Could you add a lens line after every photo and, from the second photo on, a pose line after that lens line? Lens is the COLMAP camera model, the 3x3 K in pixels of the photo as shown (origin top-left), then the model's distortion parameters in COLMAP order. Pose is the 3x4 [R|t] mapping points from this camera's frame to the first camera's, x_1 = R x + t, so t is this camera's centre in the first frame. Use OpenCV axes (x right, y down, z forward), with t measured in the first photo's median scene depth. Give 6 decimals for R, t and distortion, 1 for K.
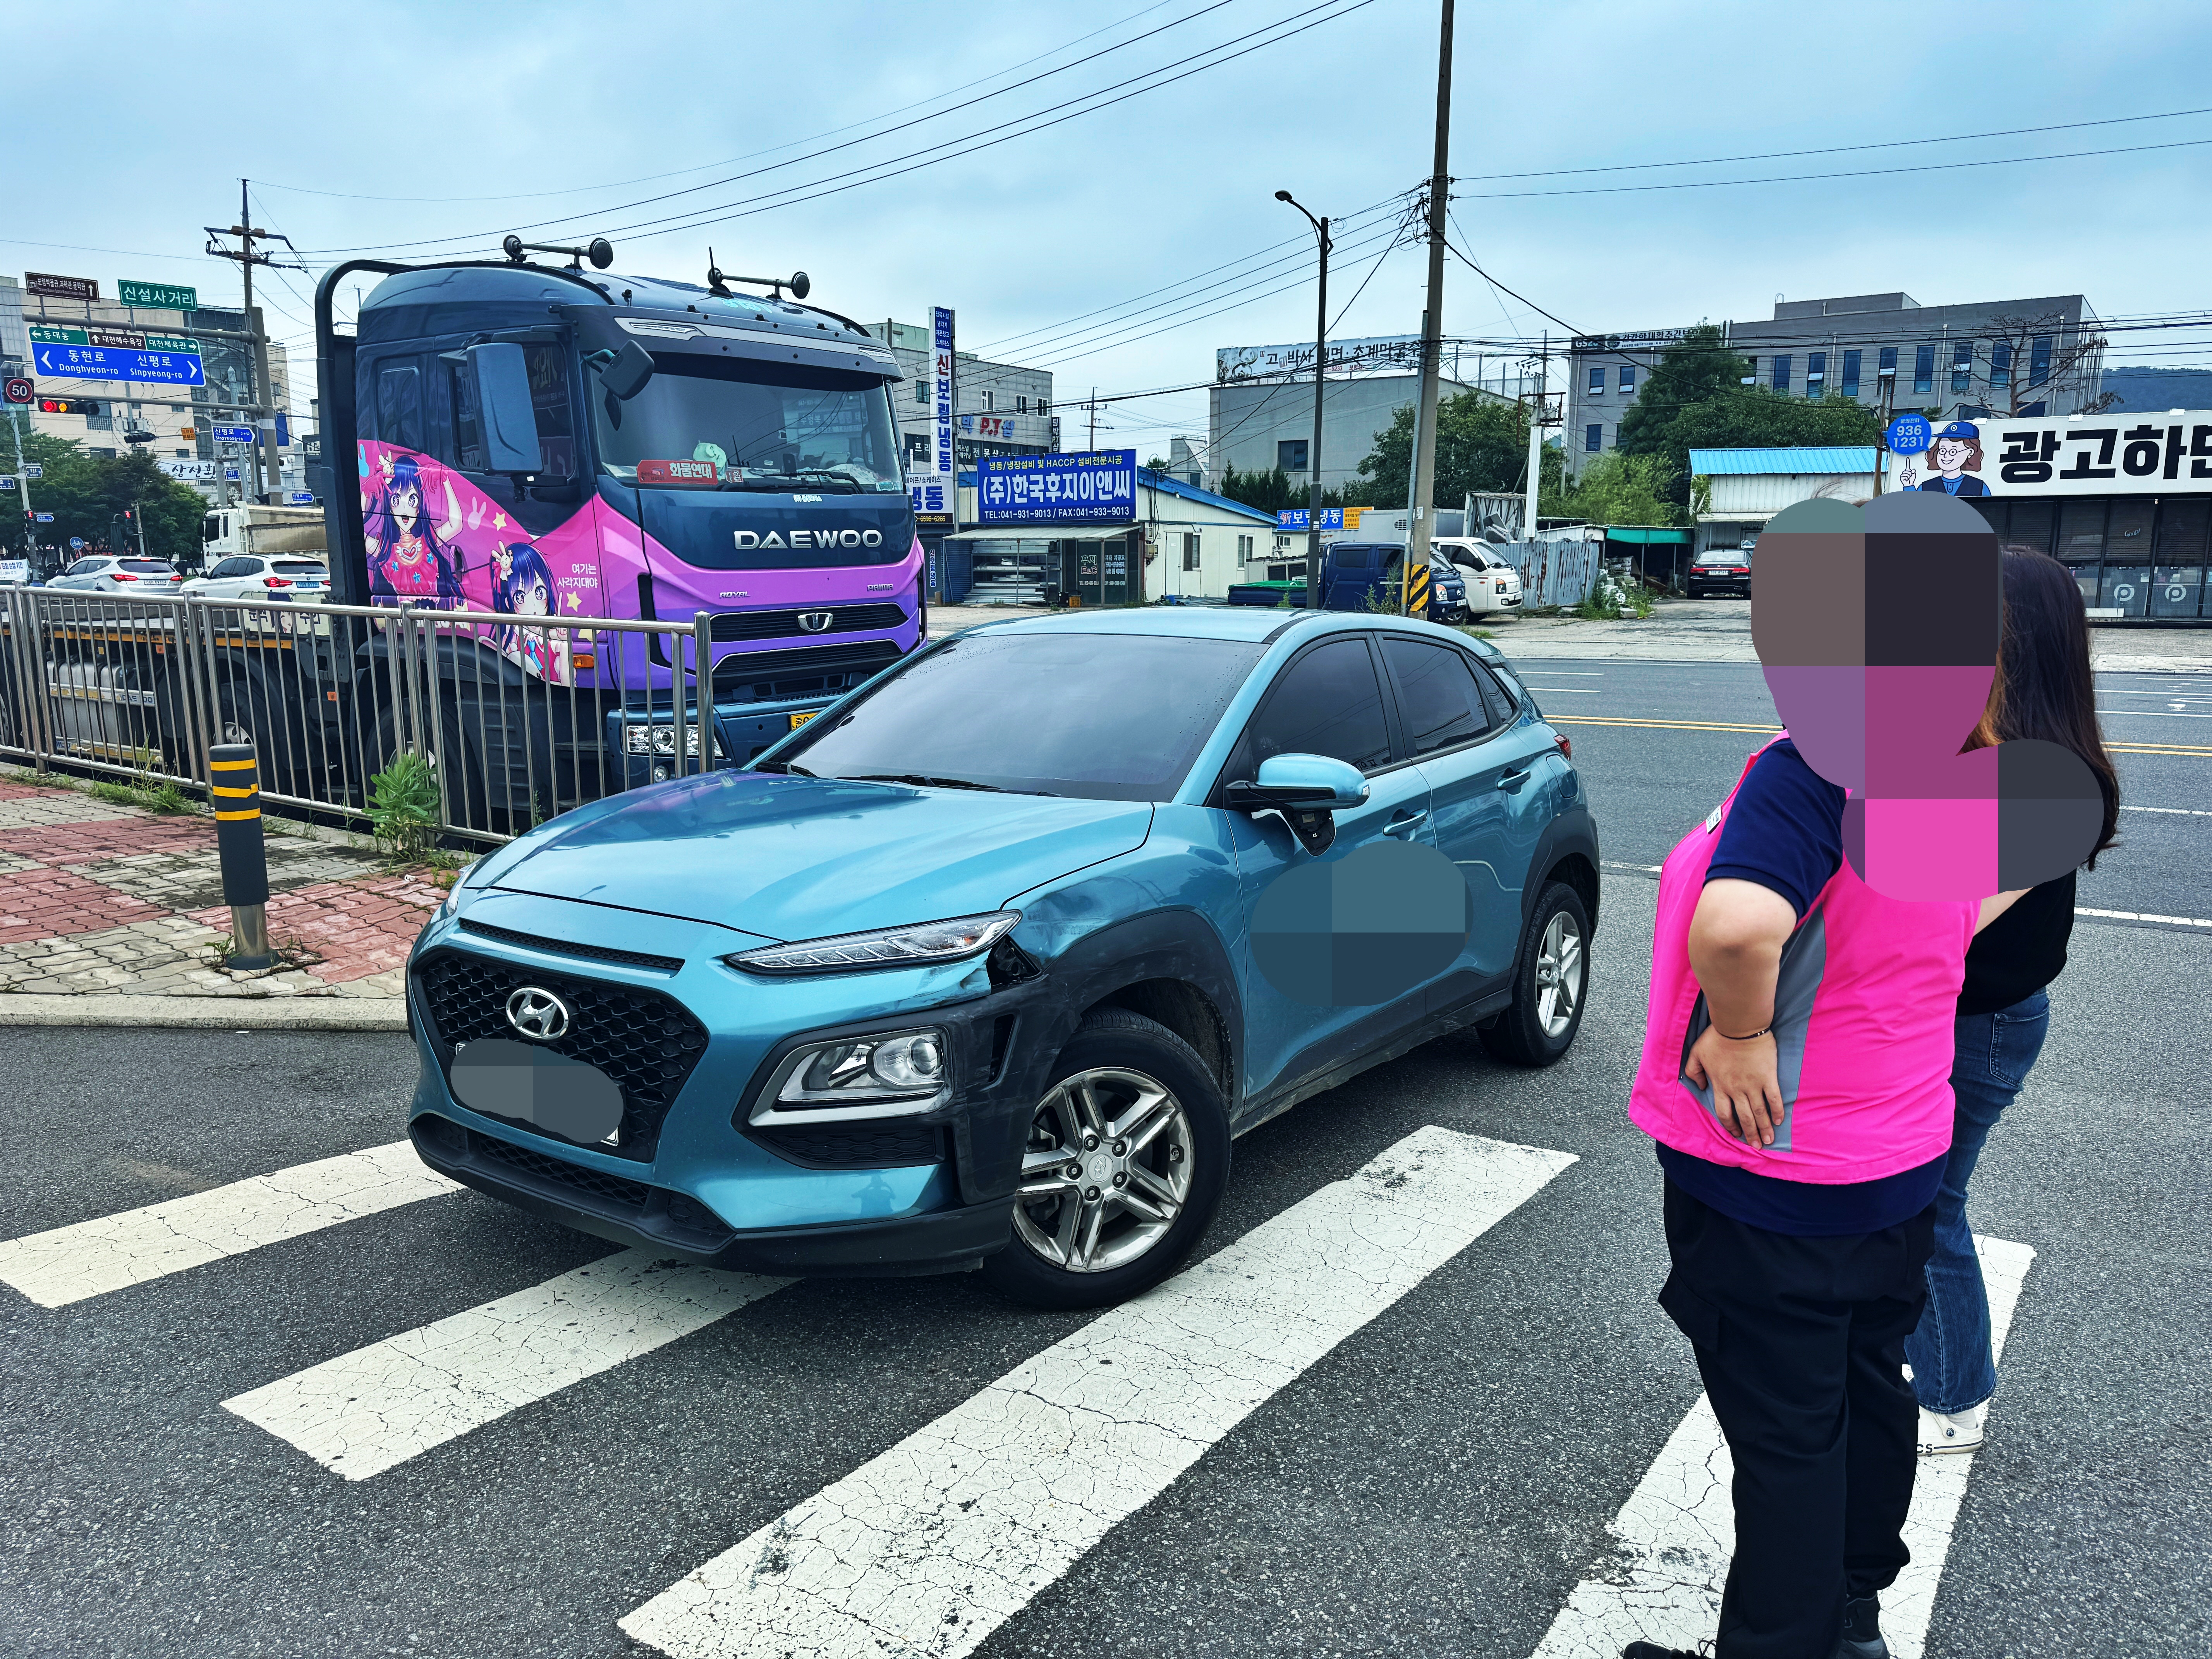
lens RADIAL K [[1551.2, 0, 1108.0], [0, 1551.2, 832.4], [0, 0, 1]] dist [0.006994, -0.028506]
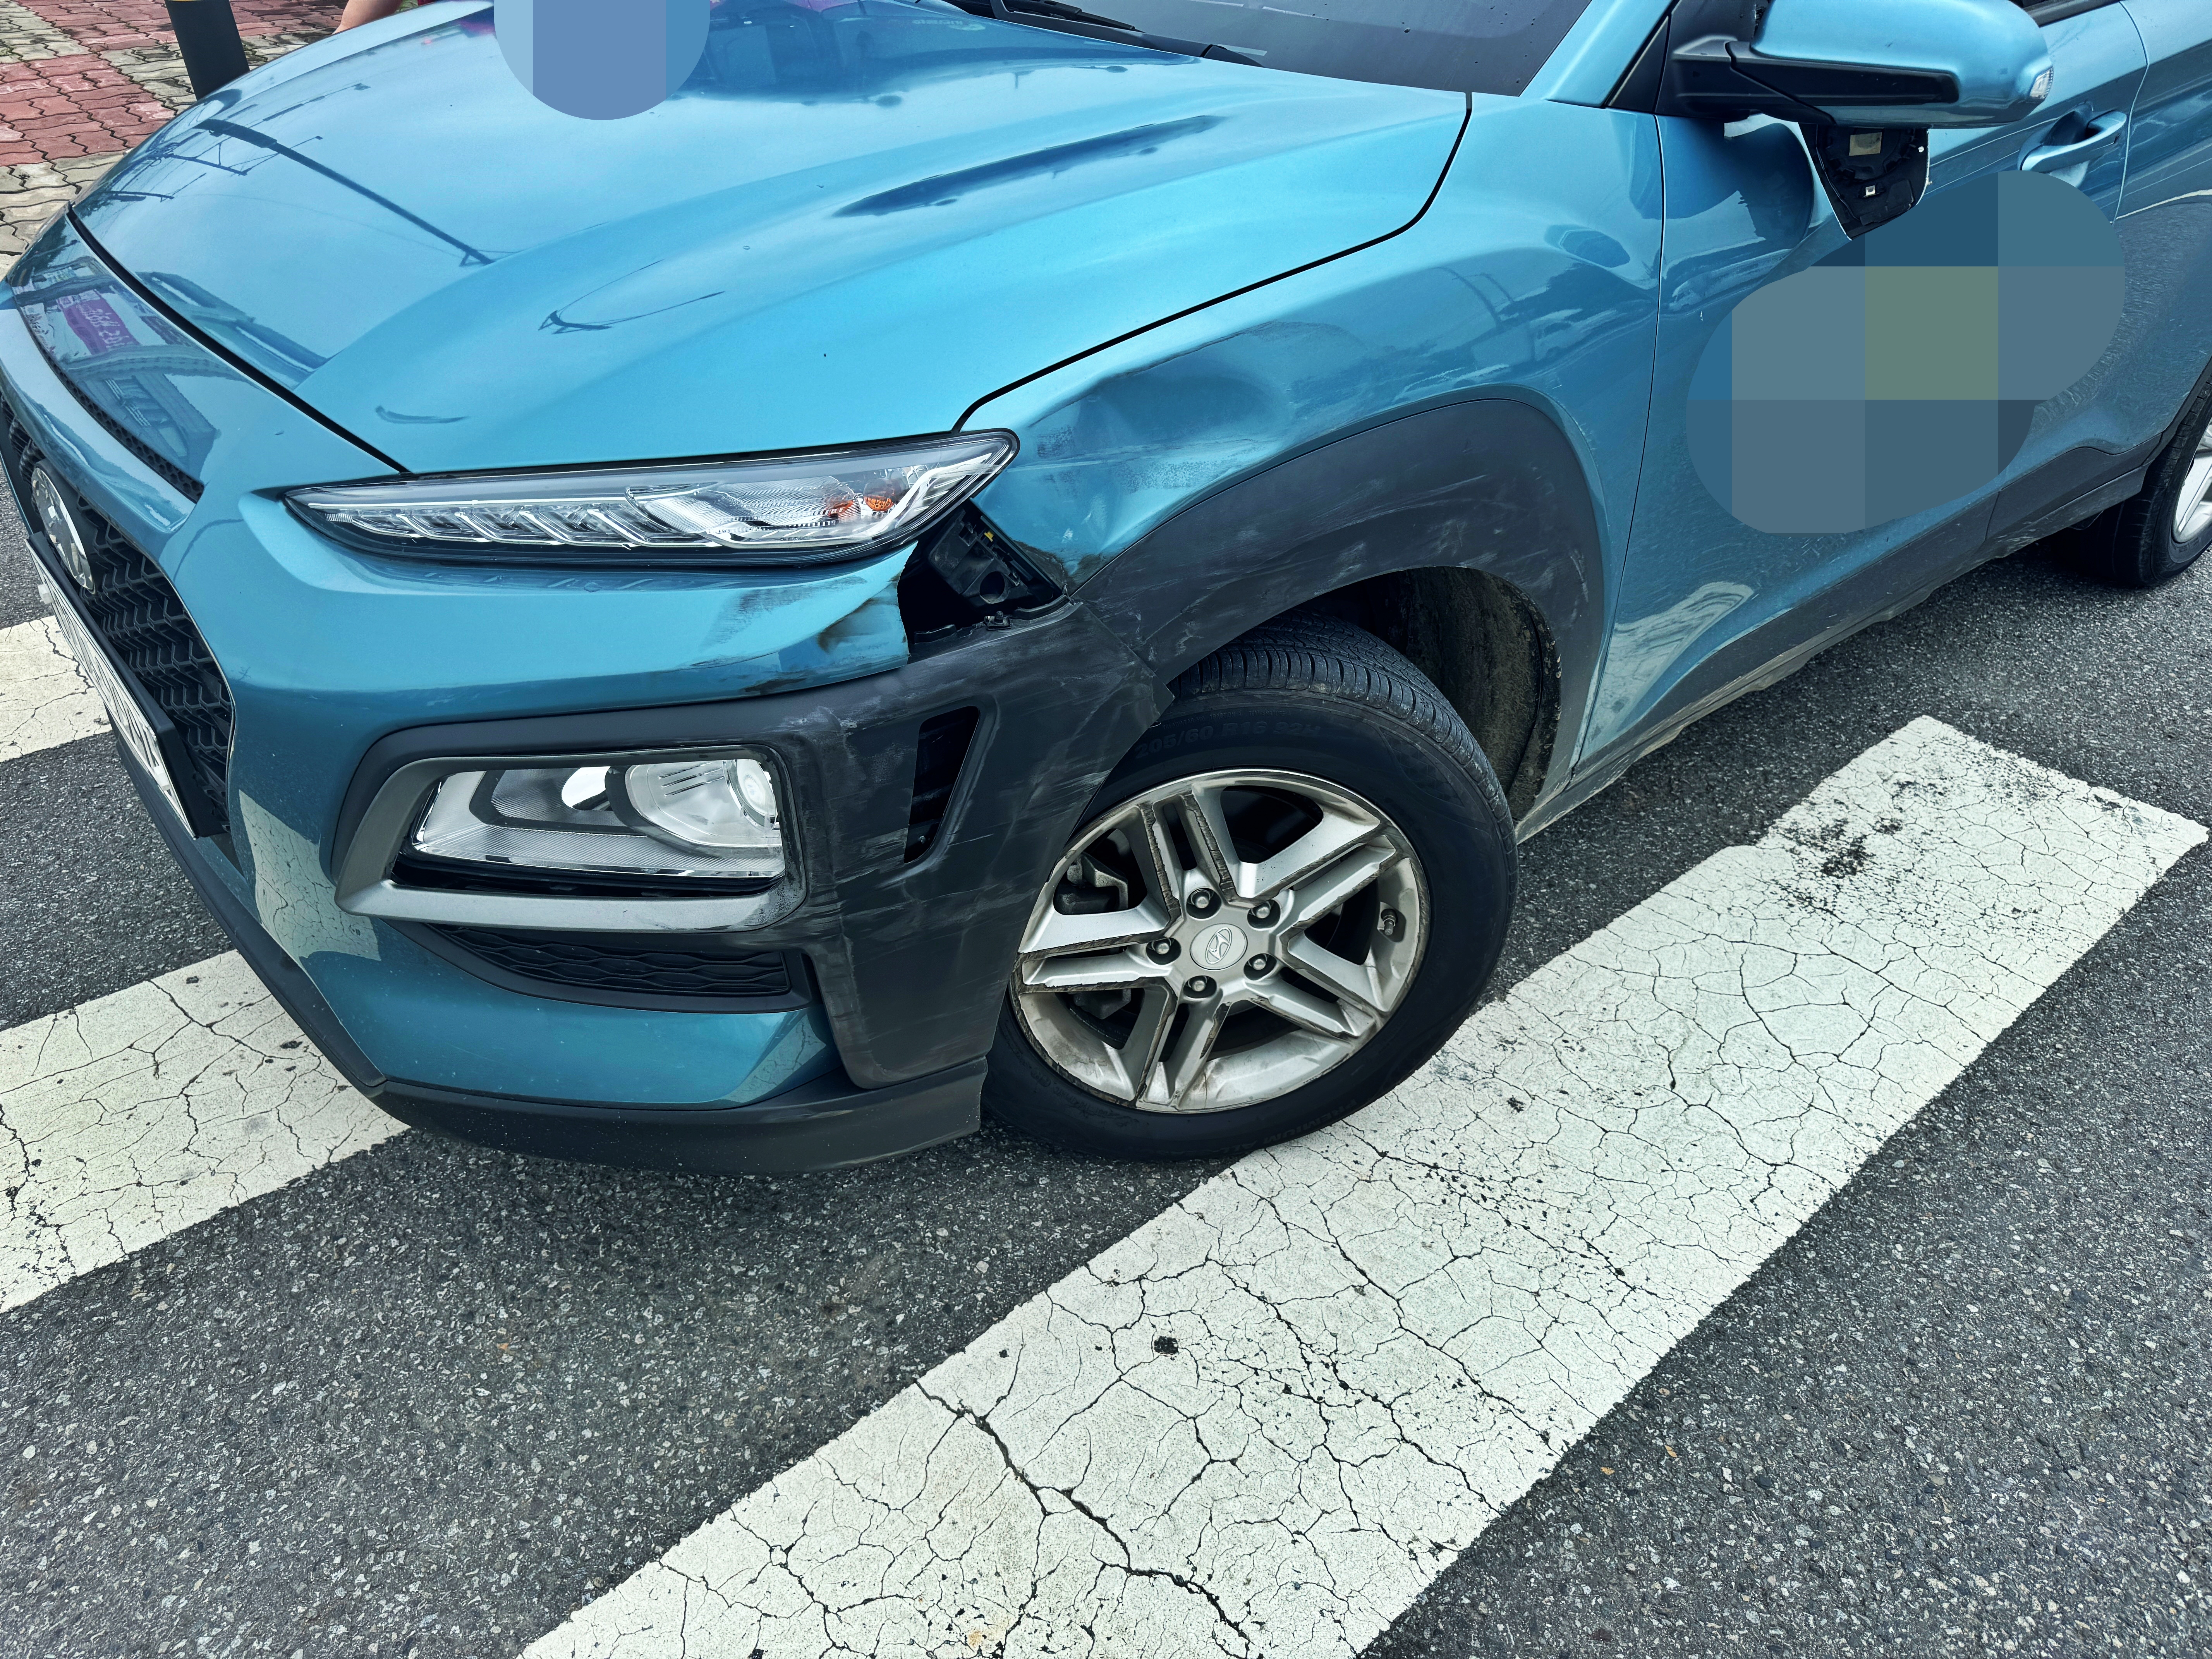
lens RADIAL K [[1551.2, 0, 1090.5], [0, 1551.2, 825.0], [0, 0, 1]] dist [0.006994, -0.028506]
pose [[0.966971, 0.154683, -0.202582, 0.047261], [-0.043405, 0.883123, 0.467130, -0.038057], [0.251162, -0.442908, 0.860668, 0.592268]]
